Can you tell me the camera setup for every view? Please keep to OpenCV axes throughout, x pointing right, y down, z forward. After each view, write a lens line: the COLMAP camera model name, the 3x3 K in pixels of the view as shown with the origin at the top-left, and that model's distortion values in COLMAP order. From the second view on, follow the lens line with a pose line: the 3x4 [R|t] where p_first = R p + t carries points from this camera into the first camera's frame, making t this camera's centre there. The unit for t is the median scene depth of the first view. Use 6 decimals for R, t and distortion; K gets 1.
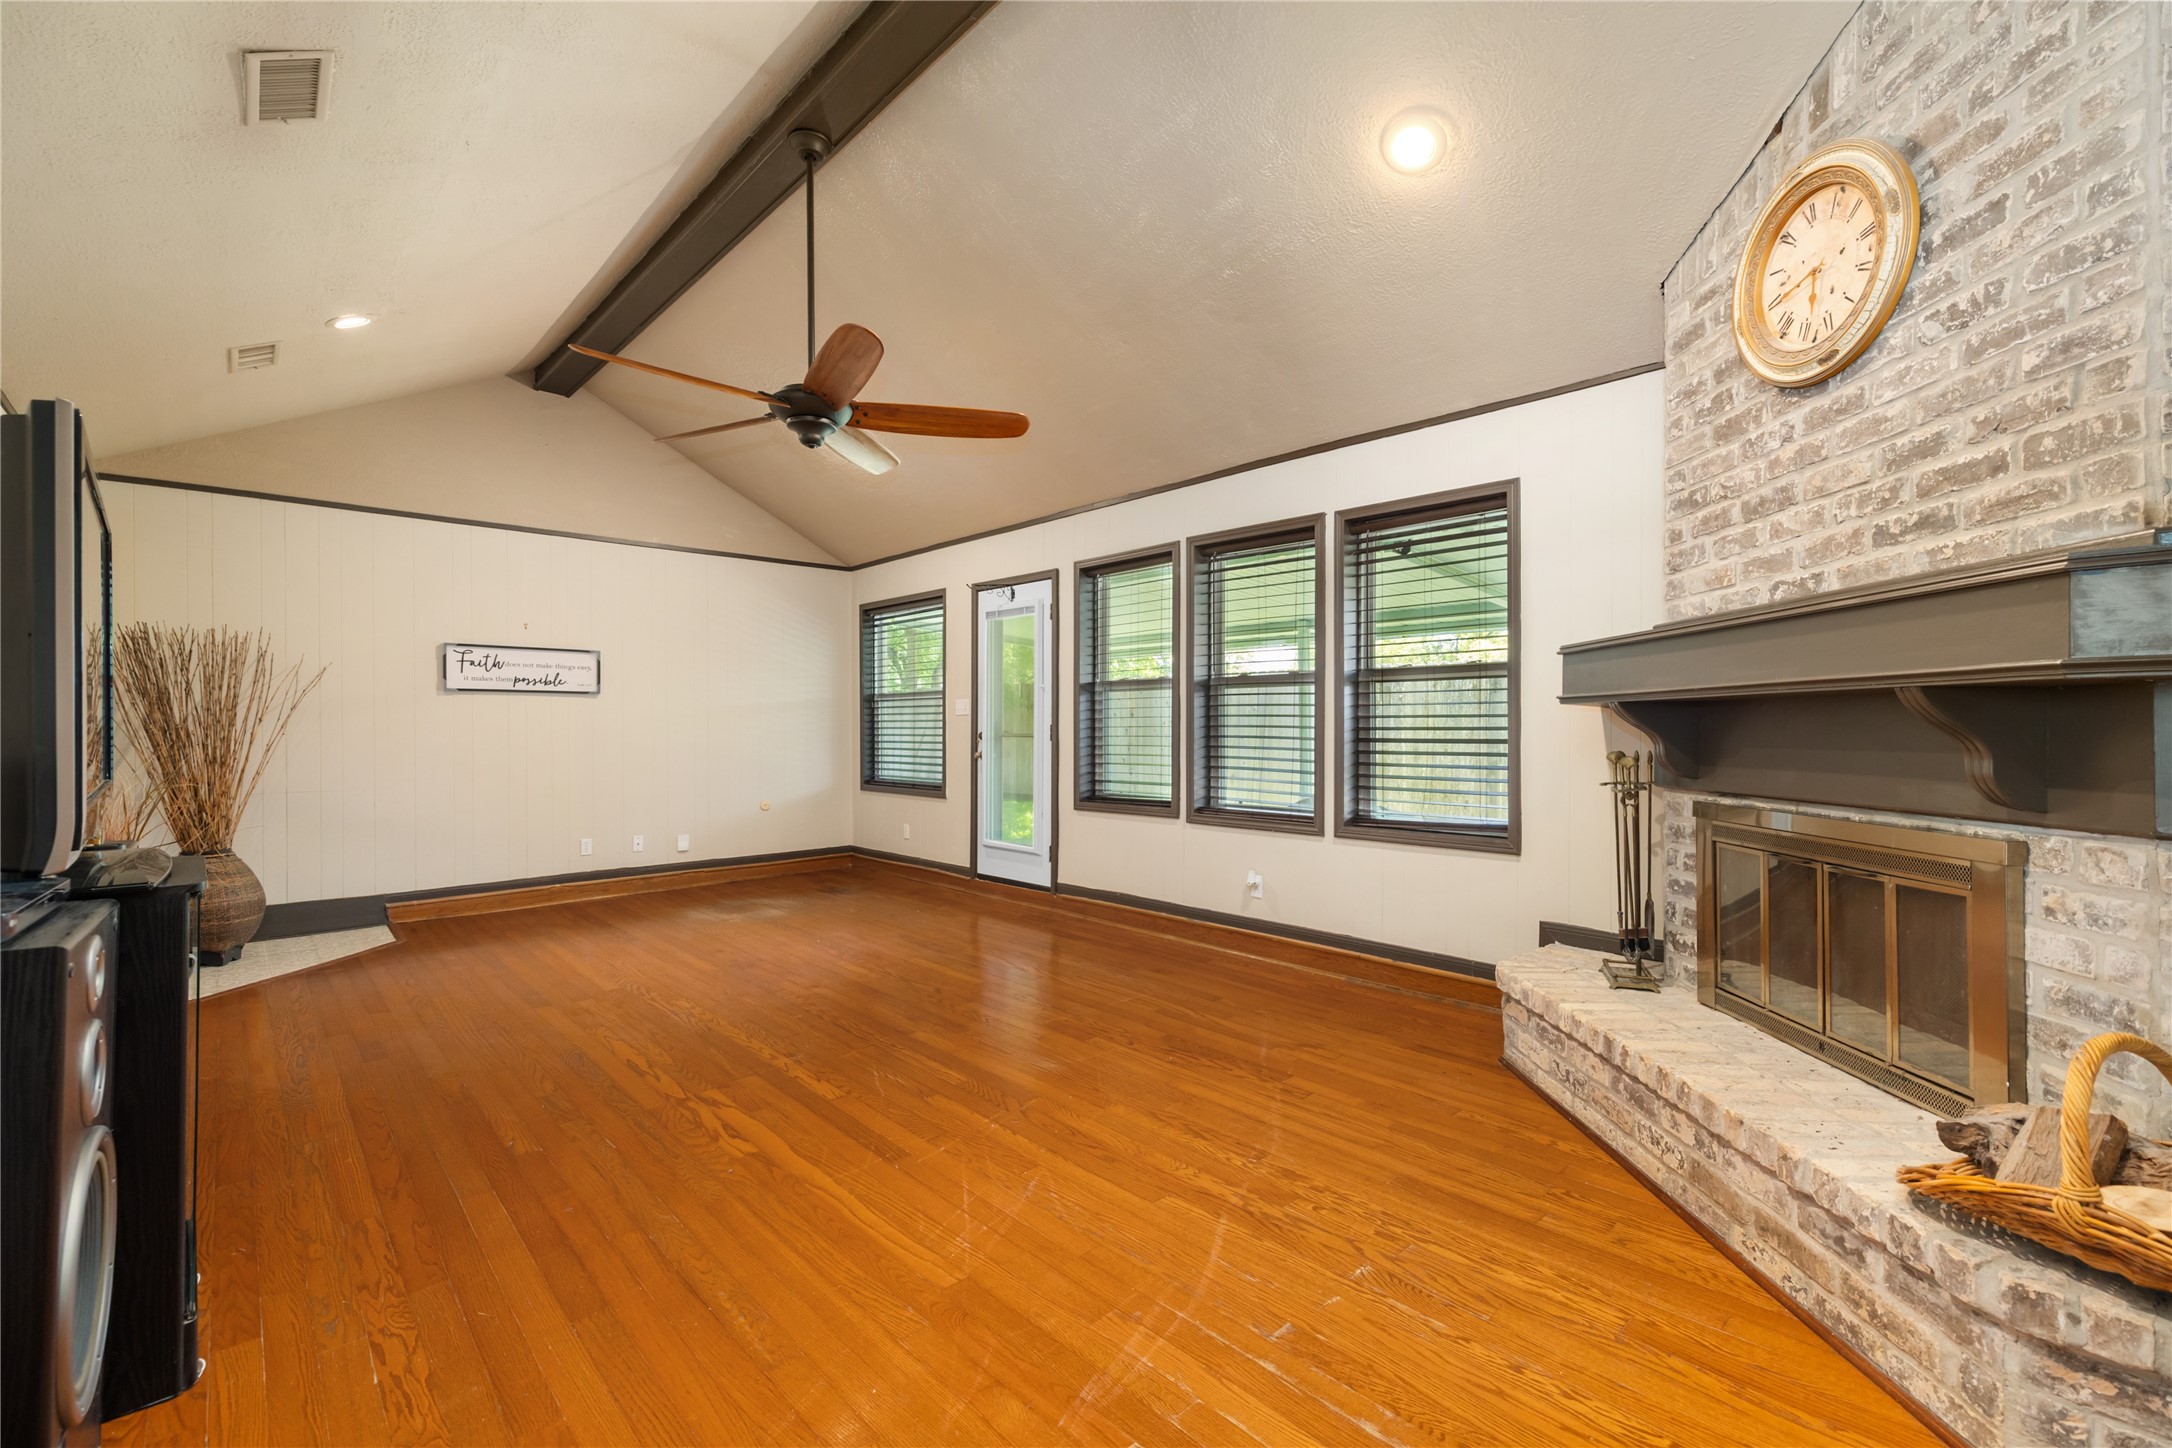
lens RADIAL K [[917.7, 0, 1091.3], [0, 917.7, 727.6], [0, 0, 1]] dist [0.001046, -0.000043]
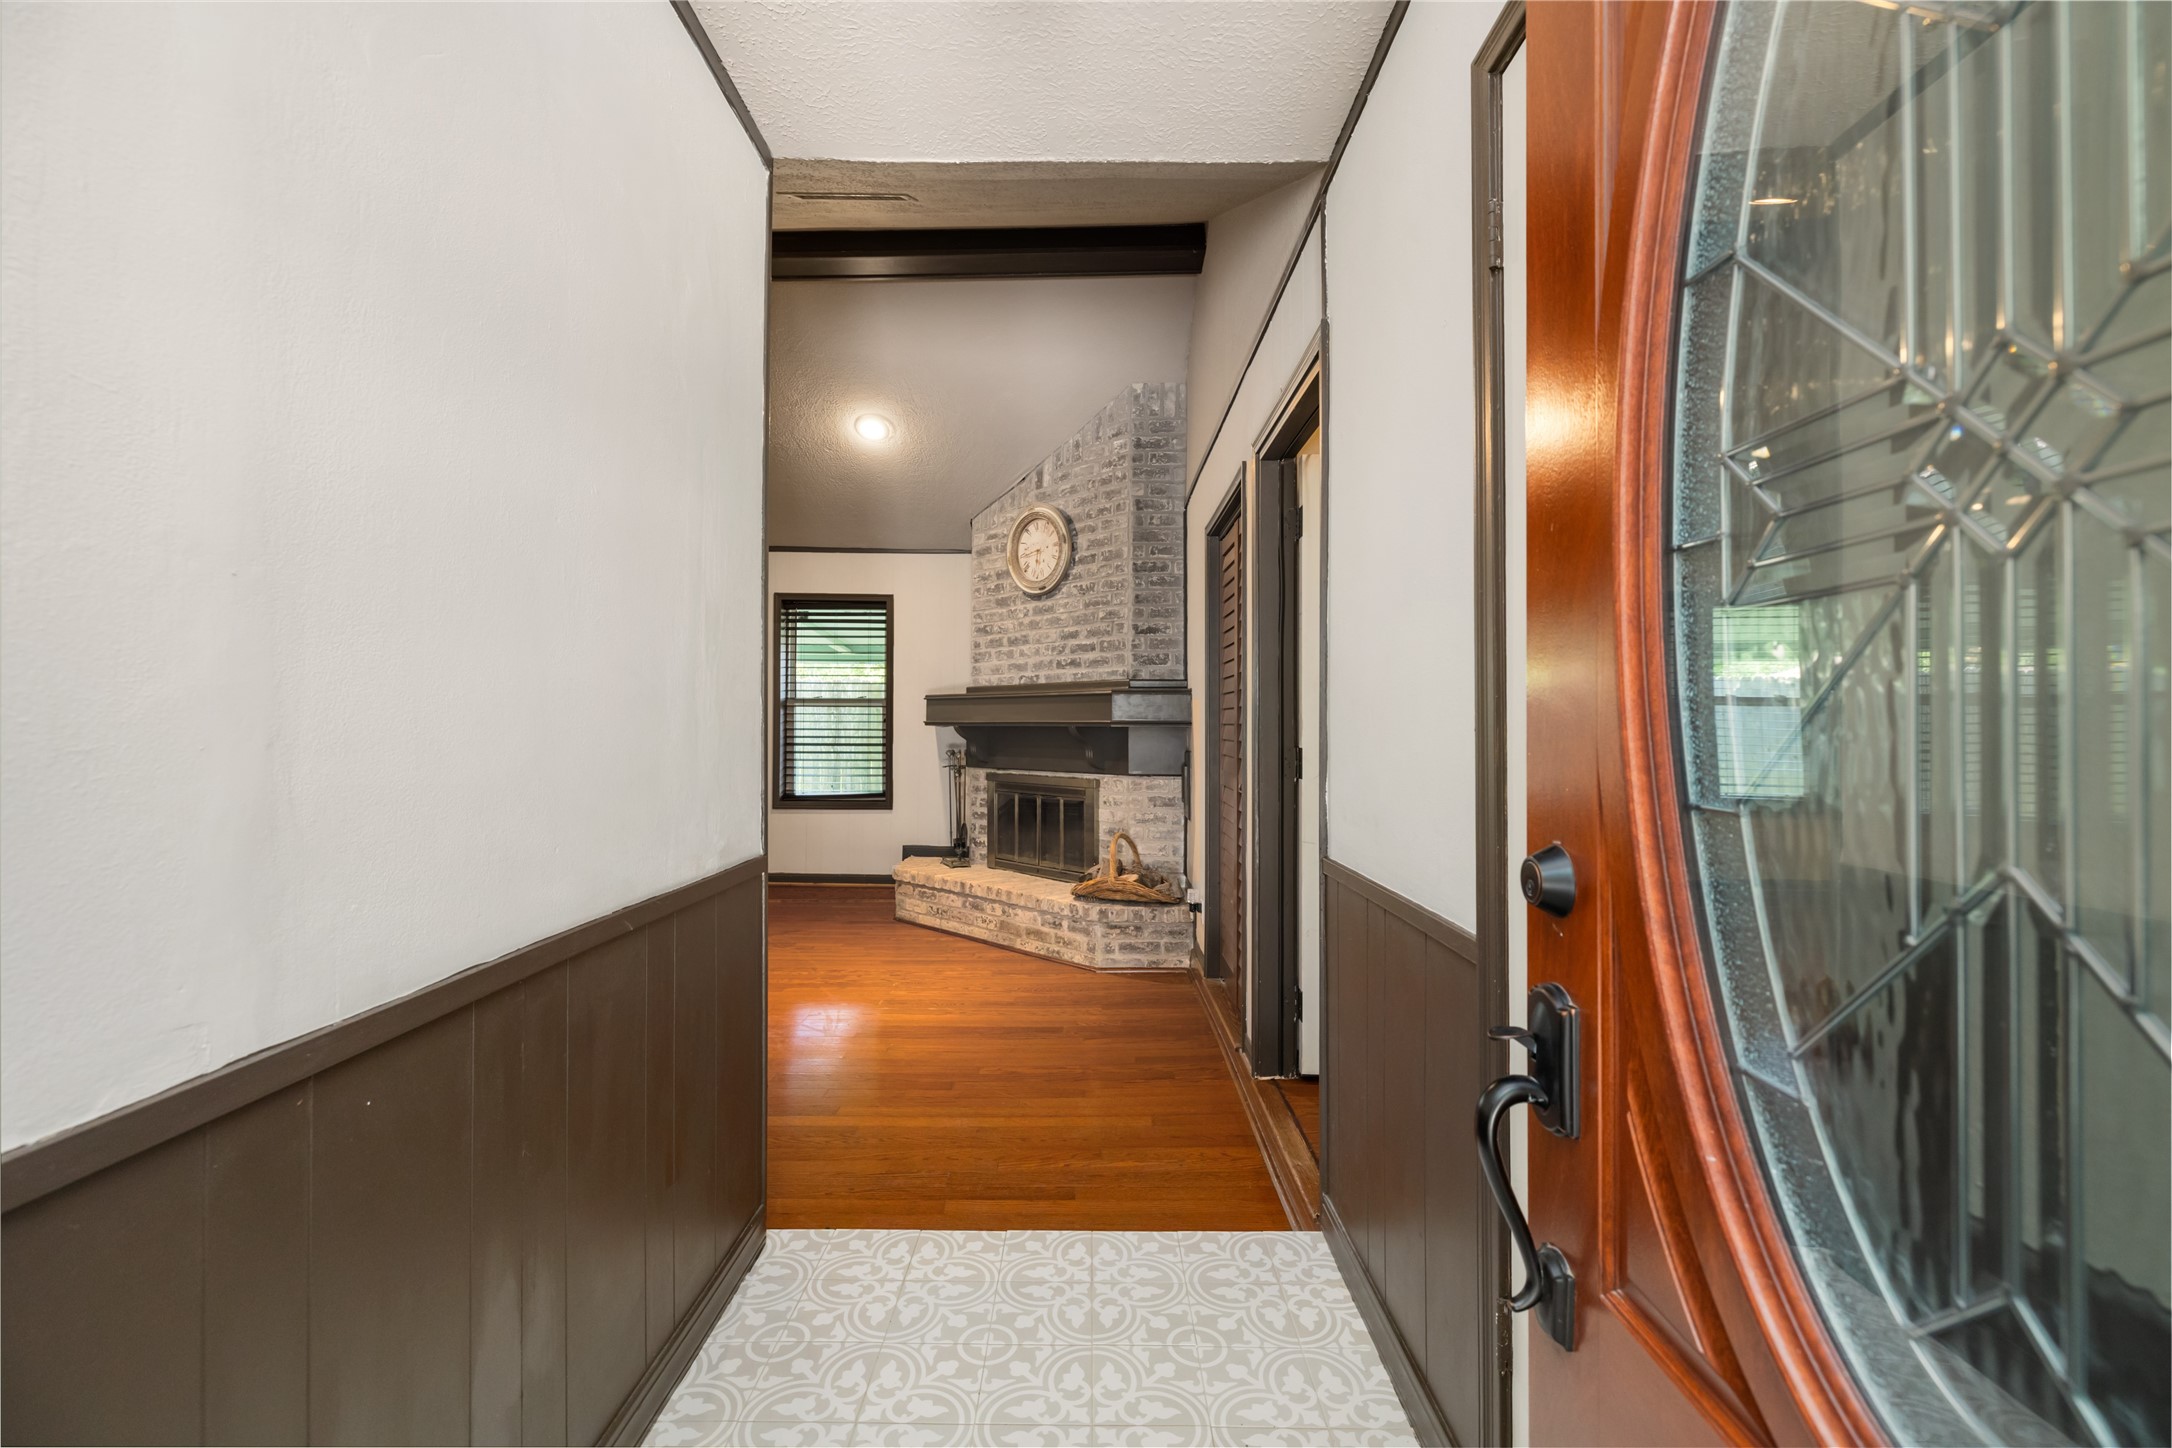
lens RADIAL K [[917.7, 0, 1085.9], [0, 917.7, 716.2], [0, 0, 1]] dist [0.001046, -0.000043]
pose [[0.688511, 0.014797, 0.725075, -0.861514], [-0.006453, 0.999877, -0.014277, -0.026153], [-0.725197, 0.005151, 0.688522, -0.745640]]
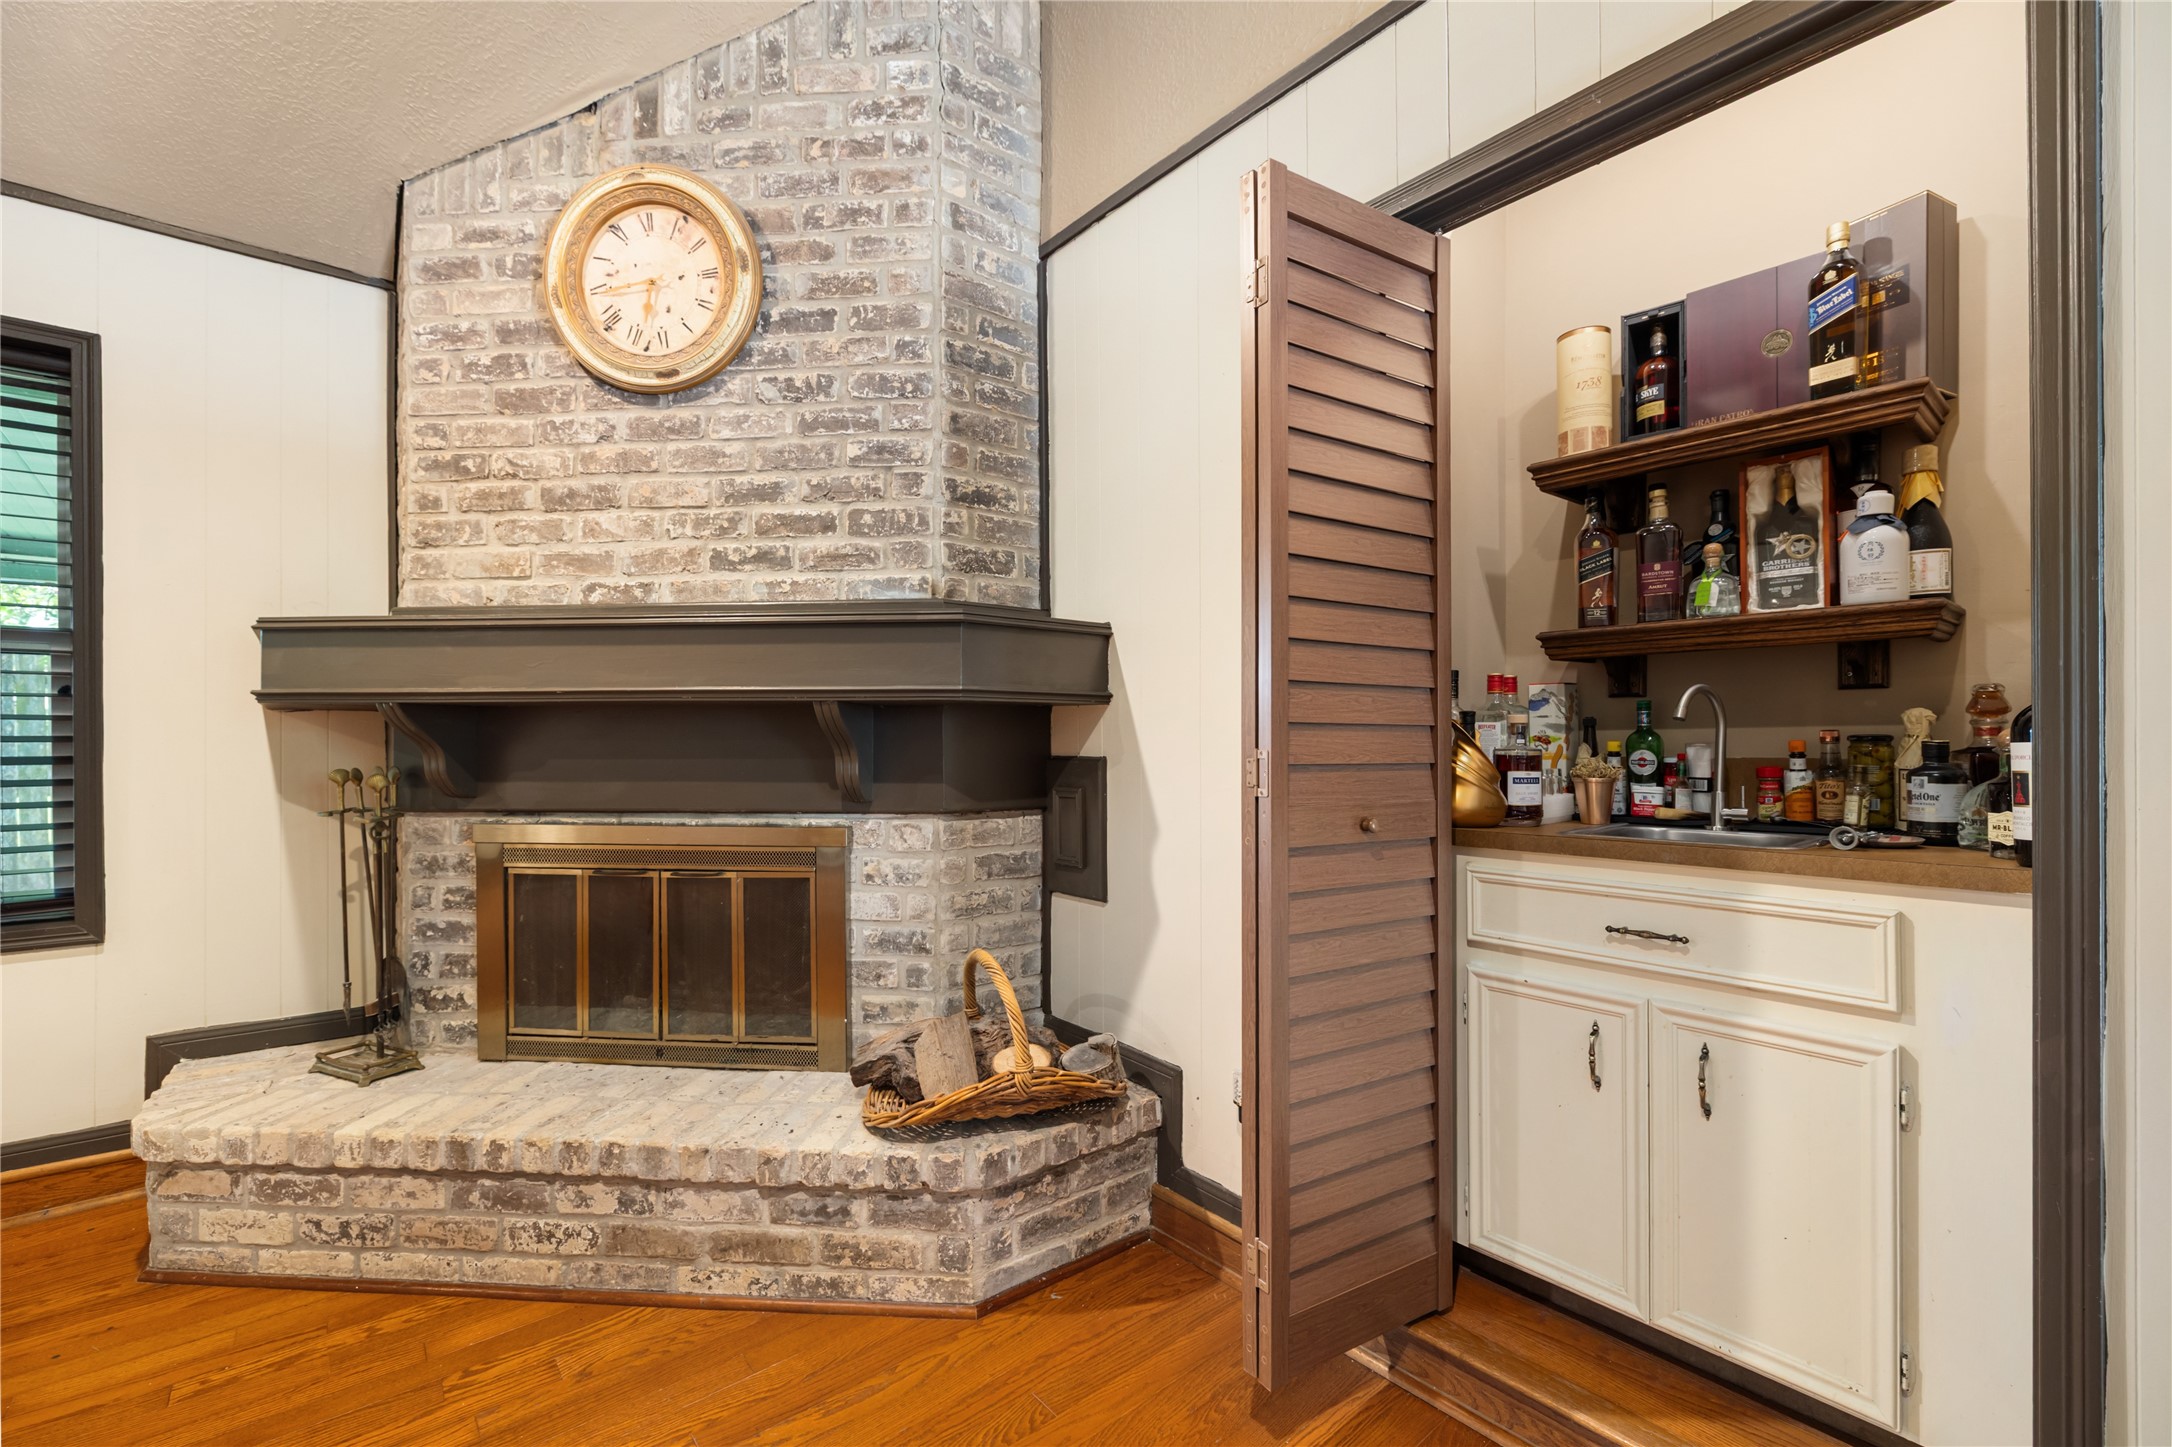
lens RADIAL K [[917.7, 0, 1095.0], [0, 917.7, 739.0], [0, 0, 1]] dist [0.001046, -0.000043]
pose [[0.058780, 0.001956, 0.998269, -0.181066], [0.001119, 0.999997, -0.002025, 0.004722], [-0.998270, 0.001236, 0.058778, 0.452519]]
